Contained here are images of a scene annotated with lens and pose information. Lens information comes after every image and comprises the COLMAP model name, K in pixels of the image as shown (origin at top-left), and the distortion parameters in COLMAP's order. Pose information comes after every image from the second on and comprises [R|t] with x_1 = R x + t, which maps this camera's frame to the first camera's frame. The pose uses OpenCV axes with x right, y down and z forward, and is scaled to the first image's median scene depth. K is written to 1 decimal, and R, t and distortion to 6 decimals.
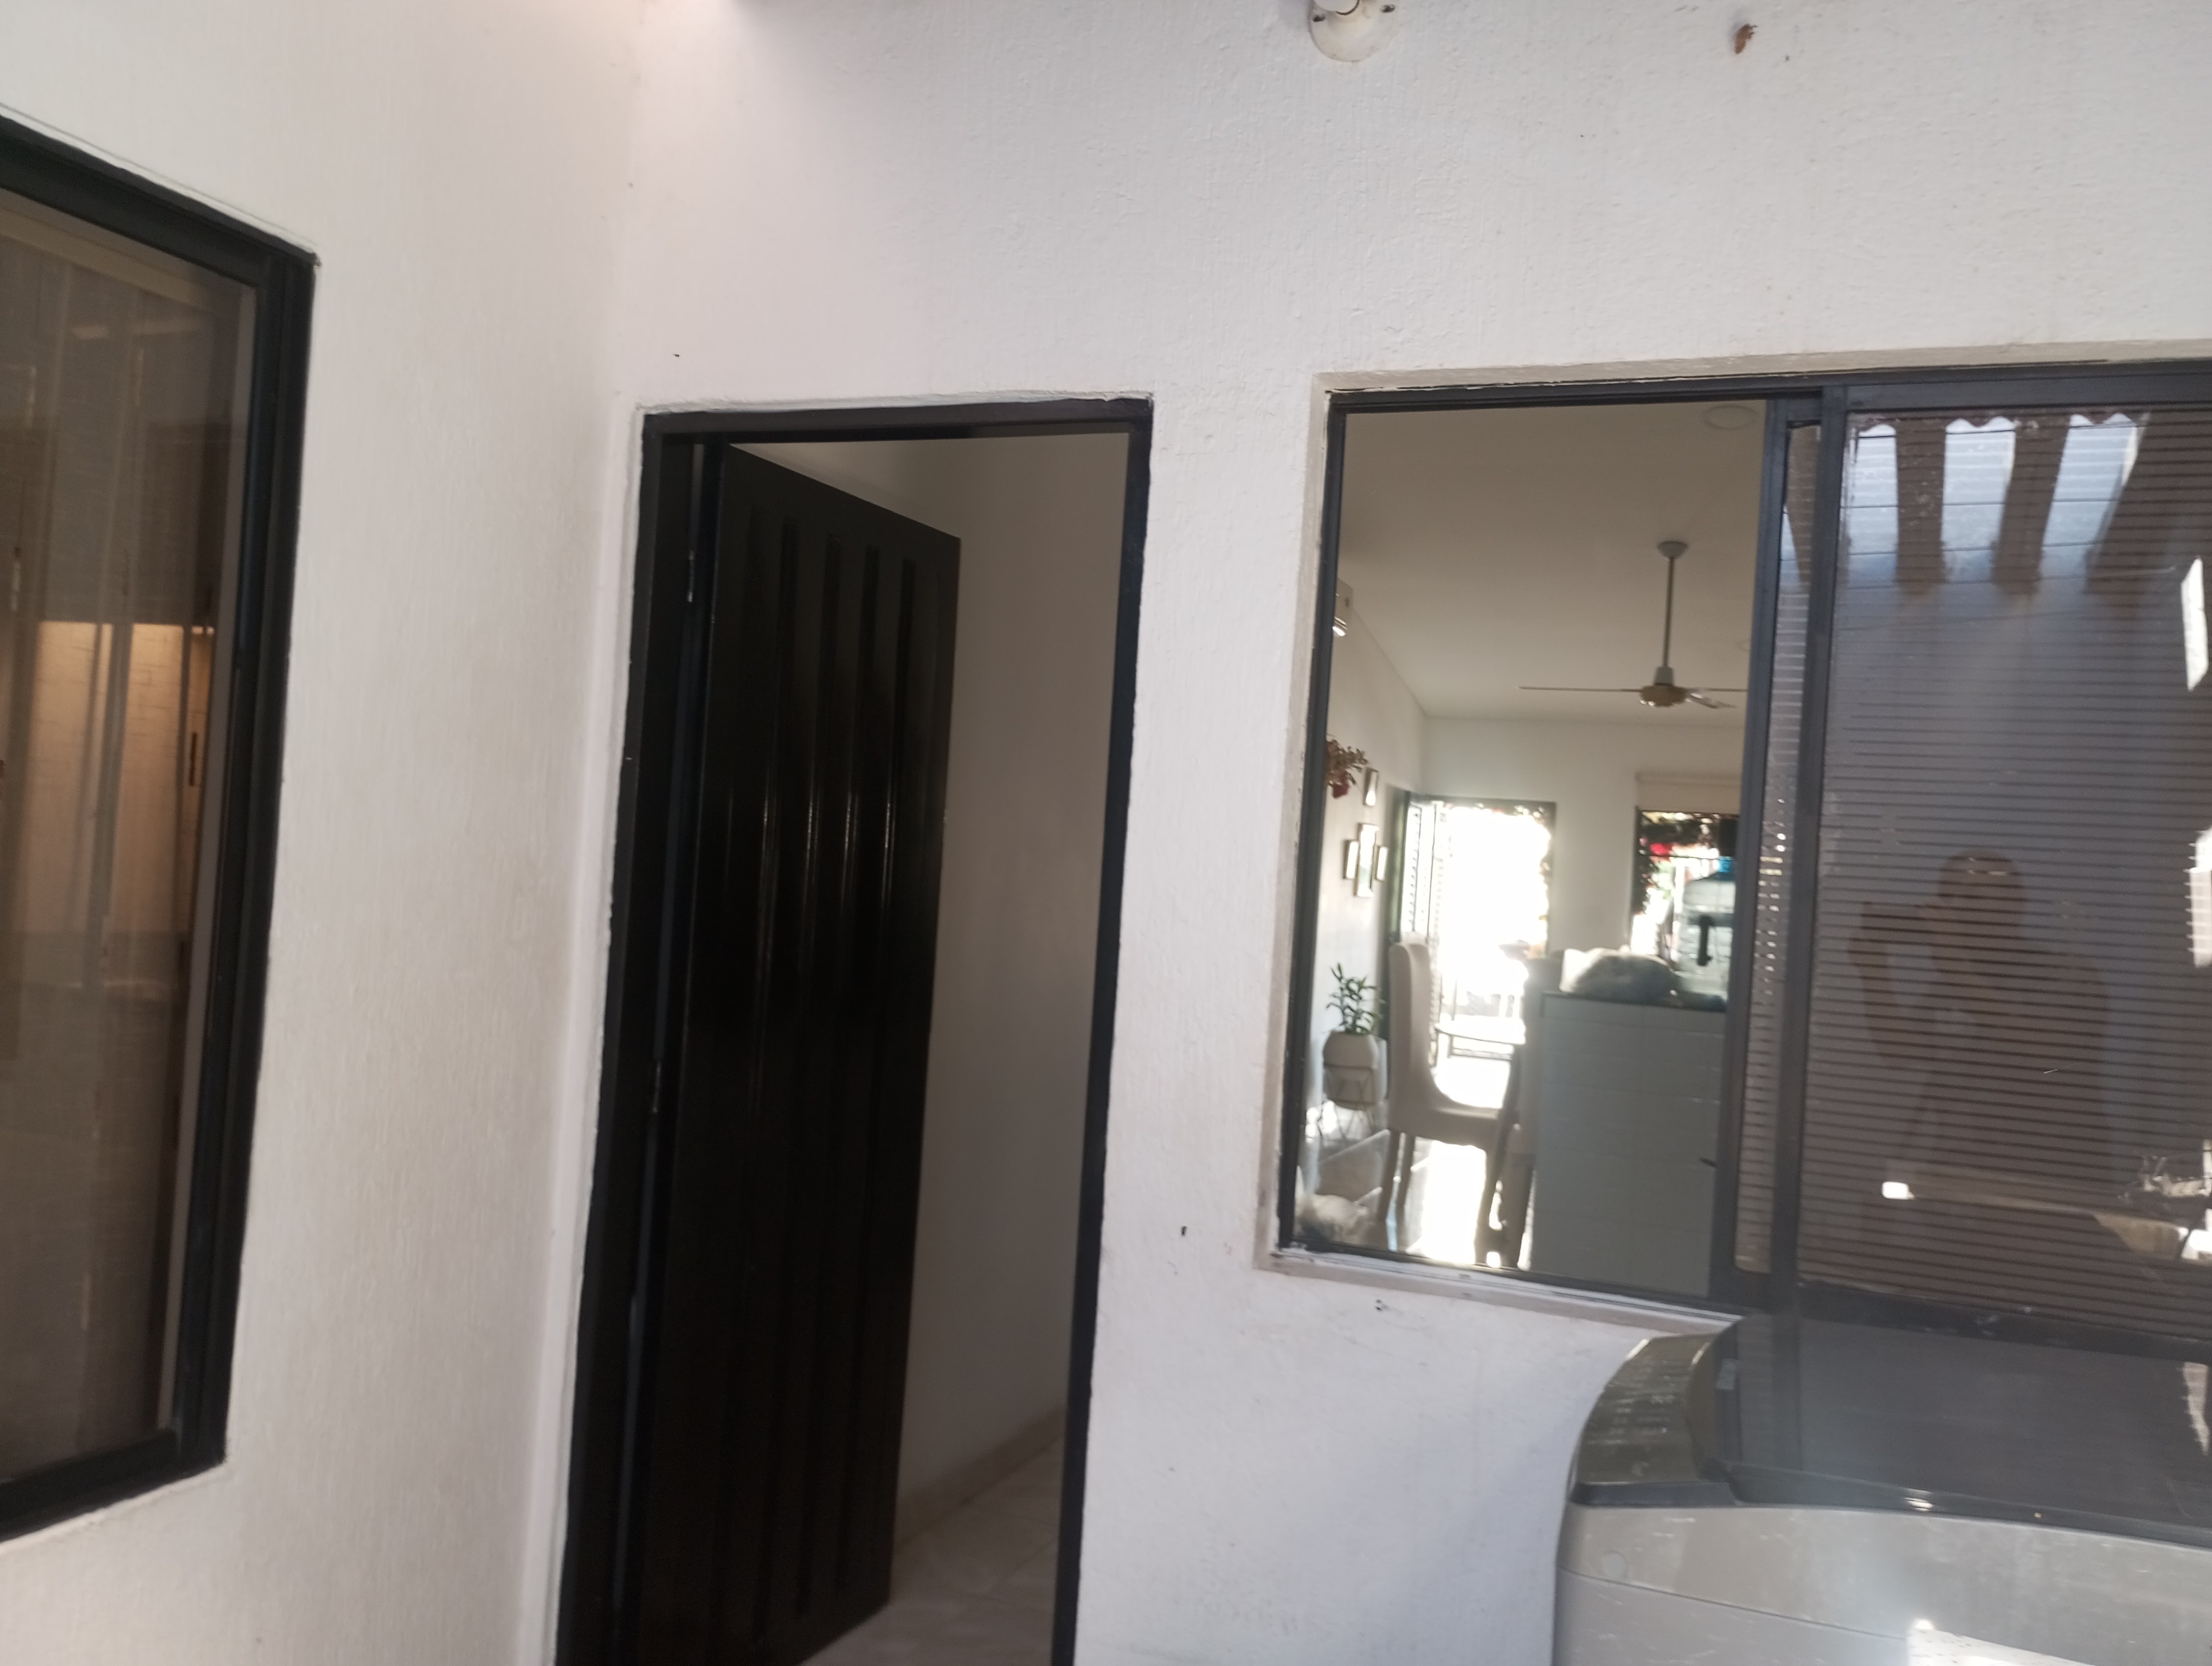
lens RADIAL K [[1829.7, 0, 1106.0], [0, 1829.7, 833.0], [0, 0, 1]] dist [0.138889, 0.000111]
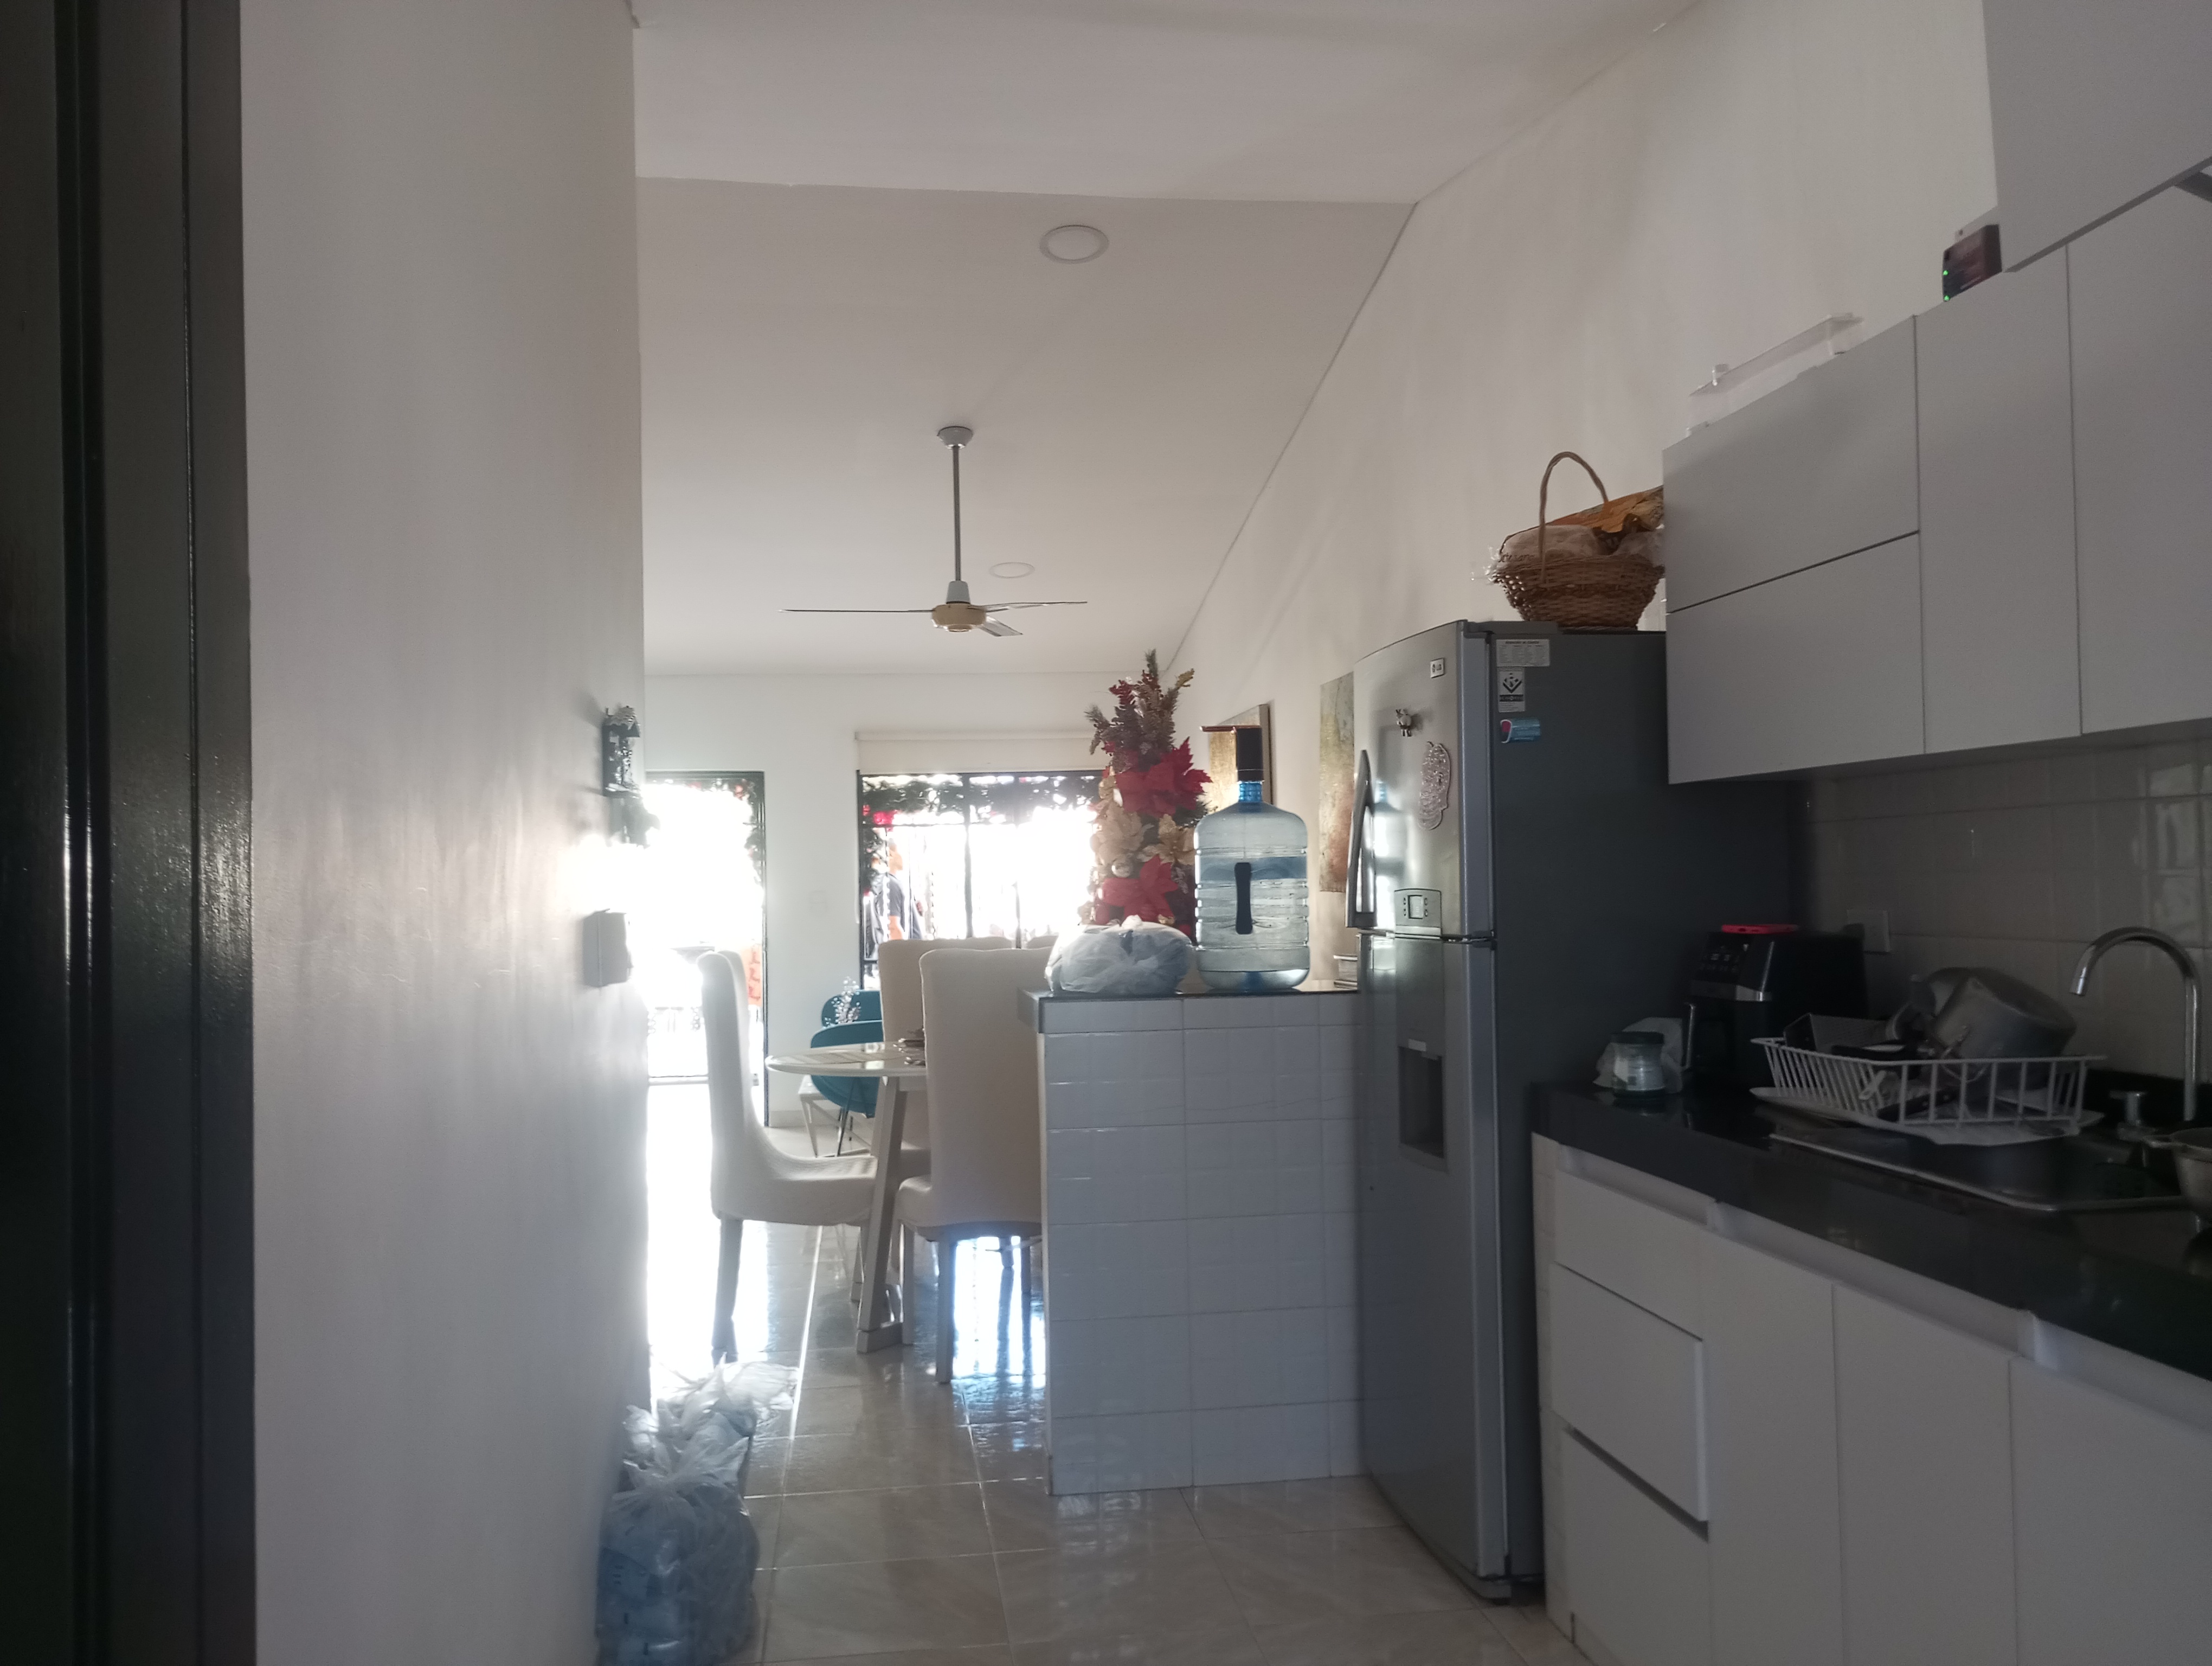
lens RADIAL K [[1829.7, 0, 1106.0], [0, 1829.7, 833.0], [0, 0, 1]] dist [0.138889, 0.000111]
pose [[0.870575, -0.072521, 0.486663, -0.030891], [0.073138, 0.997164, 0.017759, 0.008016], [-0.486570, 0.020133, 0.873409, 0.194894]]
